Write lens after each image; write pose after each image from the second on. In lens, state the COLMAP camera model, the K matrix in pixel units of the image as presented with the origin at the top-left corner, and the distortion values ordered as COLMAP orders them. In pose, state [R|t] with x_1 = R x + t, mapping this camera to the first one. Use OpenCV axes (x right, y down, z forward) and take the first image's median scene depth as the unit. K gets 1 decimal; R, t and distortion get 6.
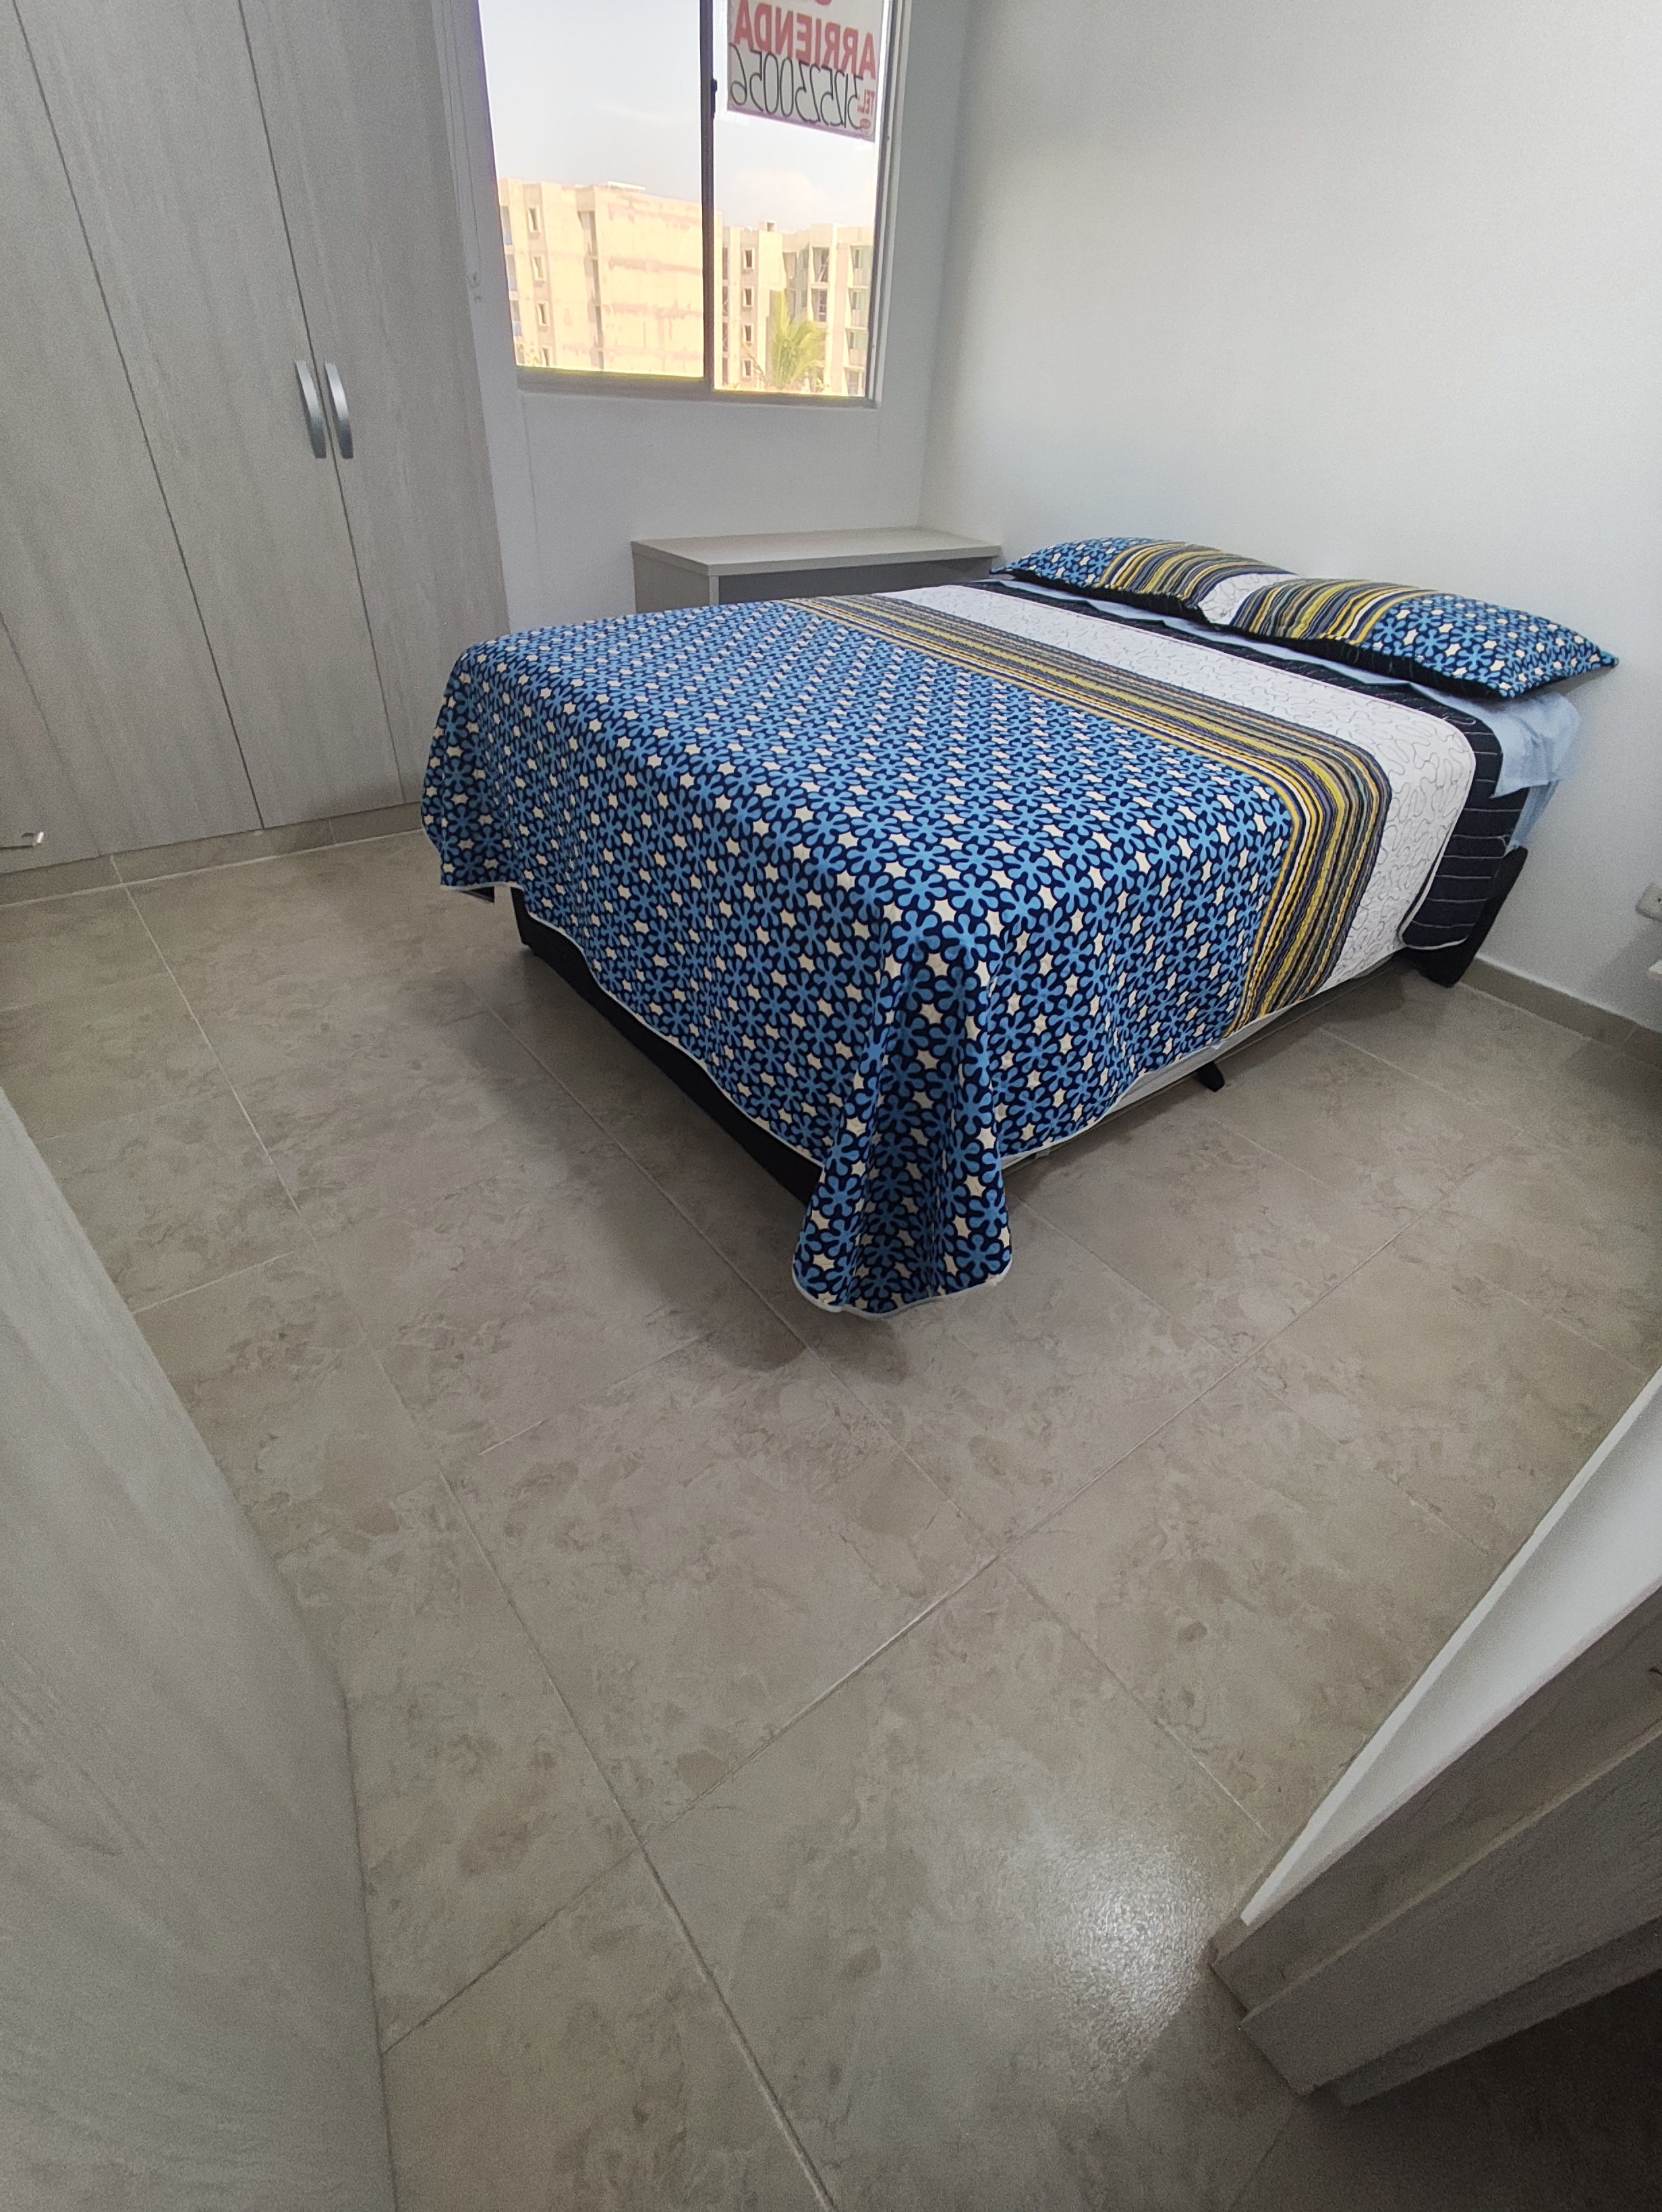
lens RADIAL K [[985.9, 0, 829.6], [0, 985.9, 1112.9], [0, 0, 1]] dist [-0.001281, -0.001222]
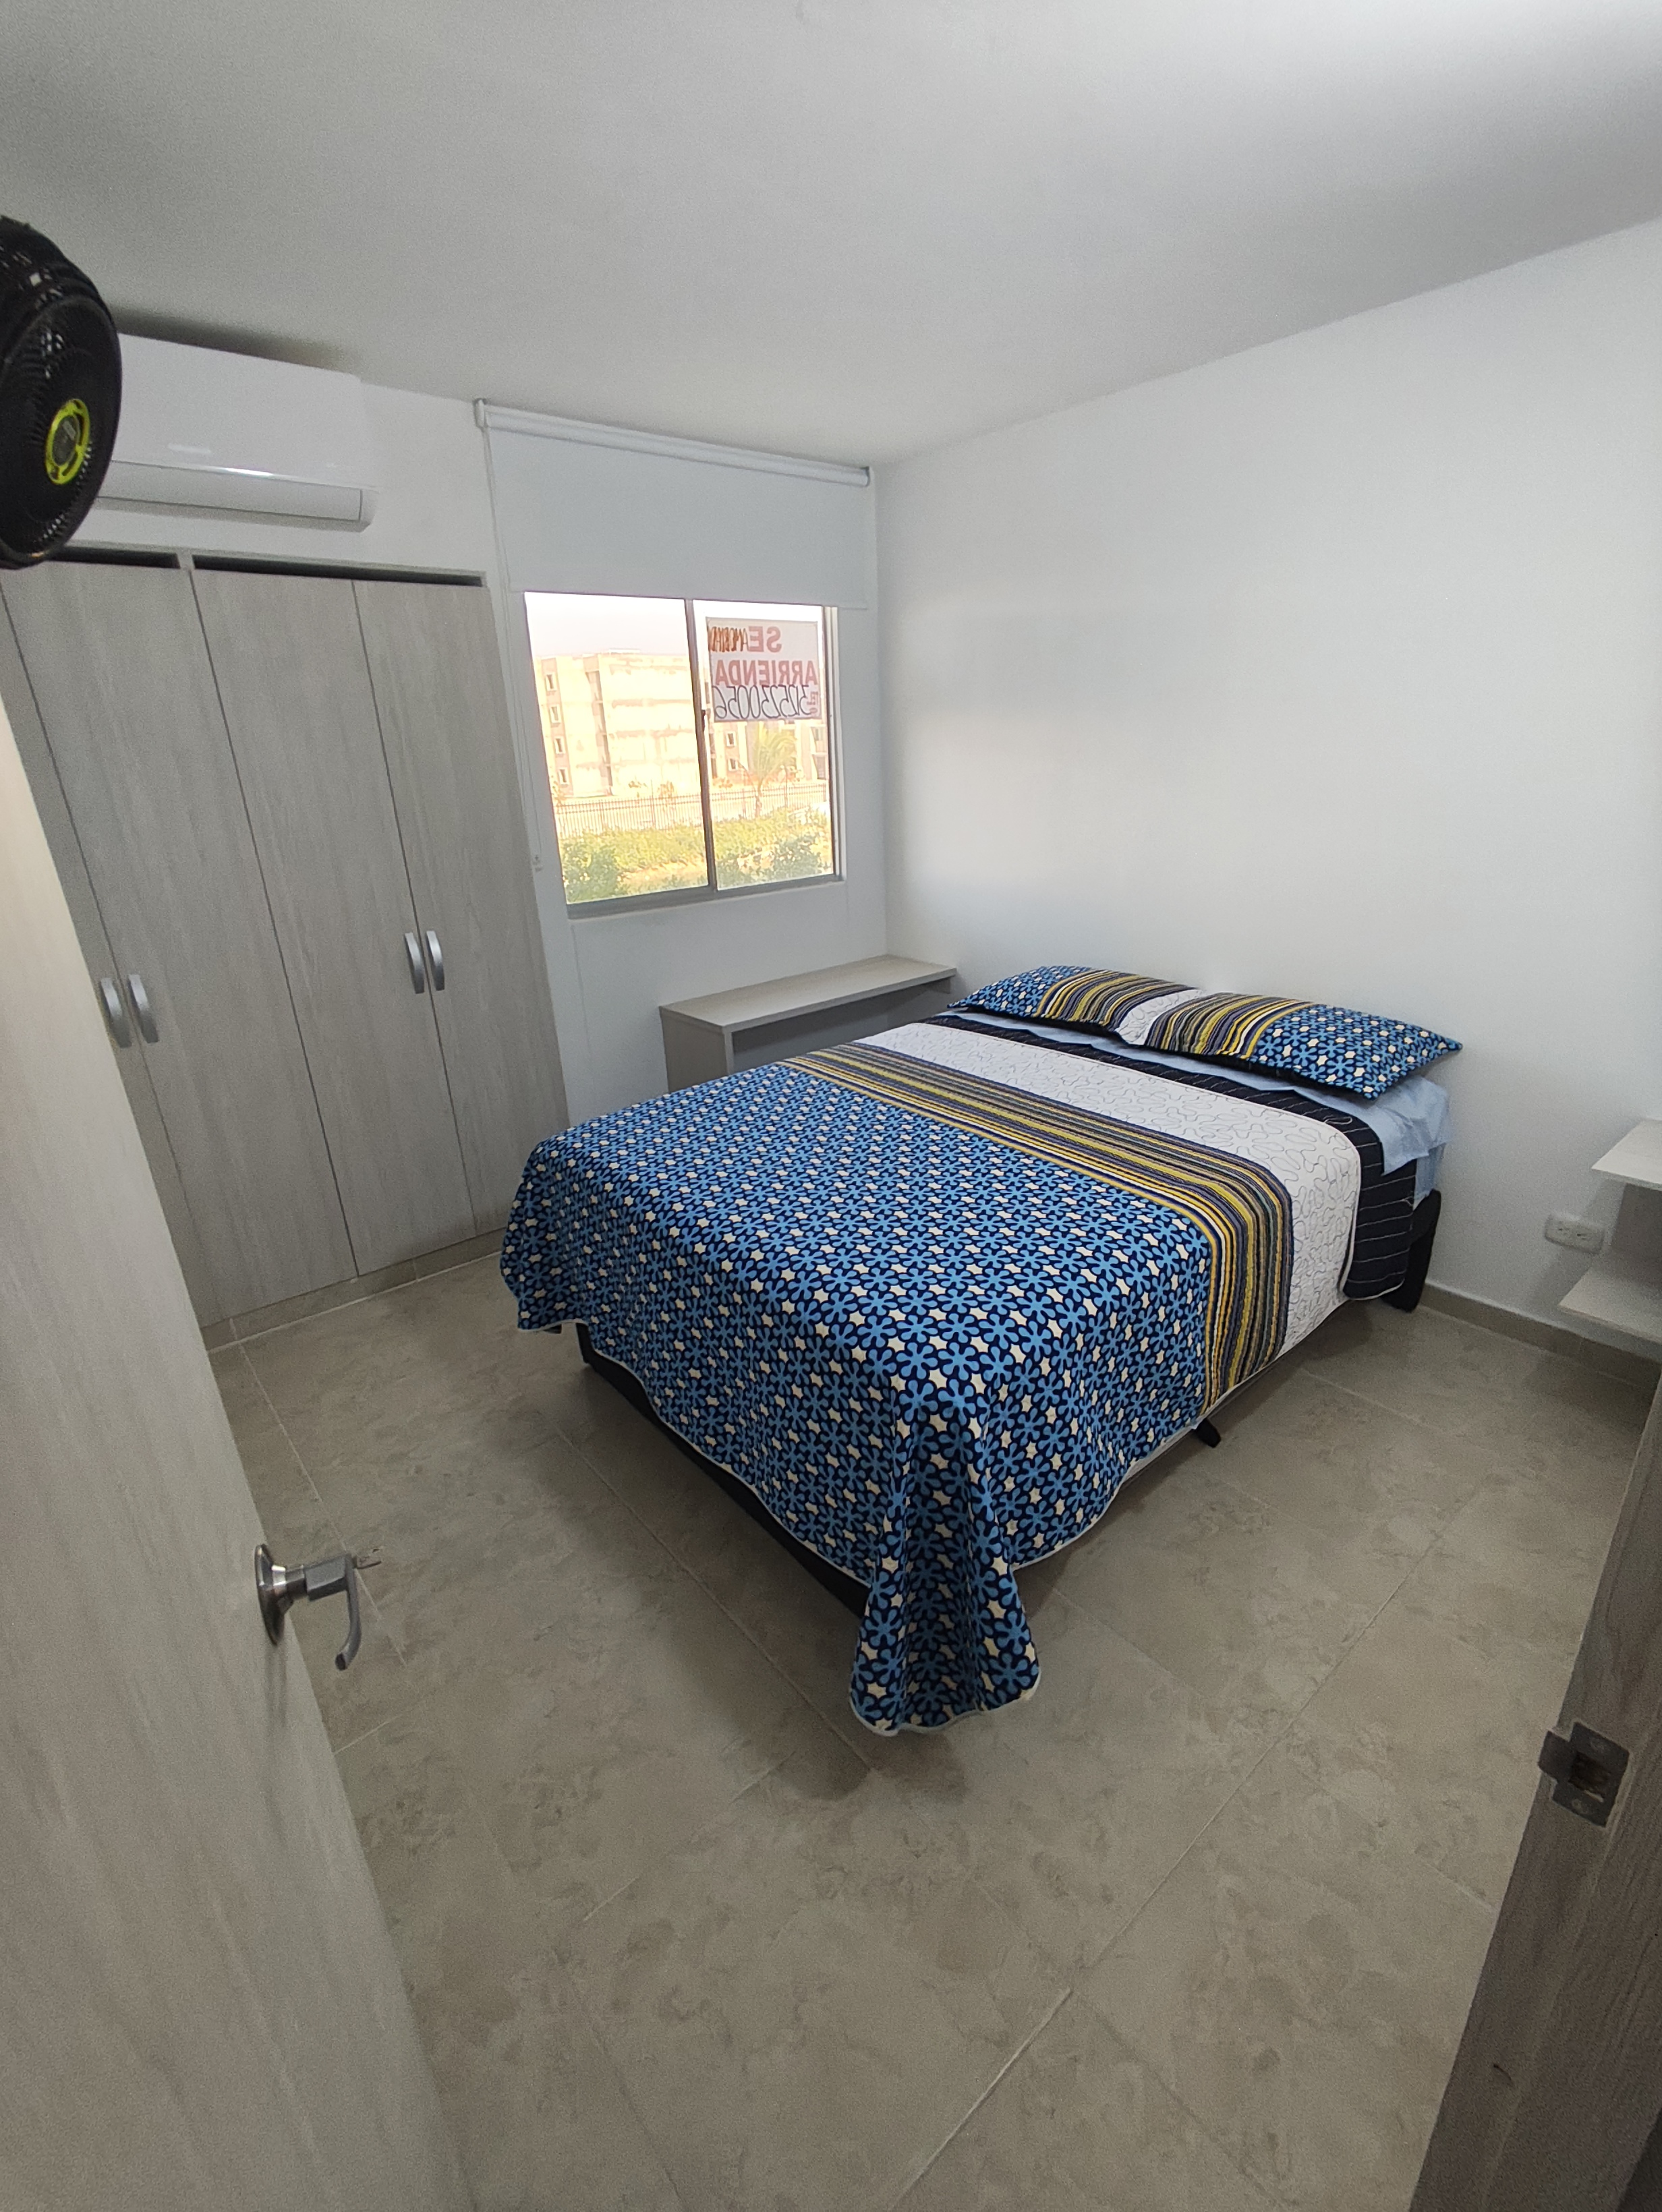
lens RADIAL K [[985.9, 0, 825.0], [0, 985.9, 1093.3], [0, 0, 1]] dist [-0.001281, -0.001222]
pose [[0.993951, -0.109150, -0.012149, 0.019315], [0.100145, 0.946199, -0.307700, -0.129521], [0.045081, 0.304622, 0.951406, -0.247915]]
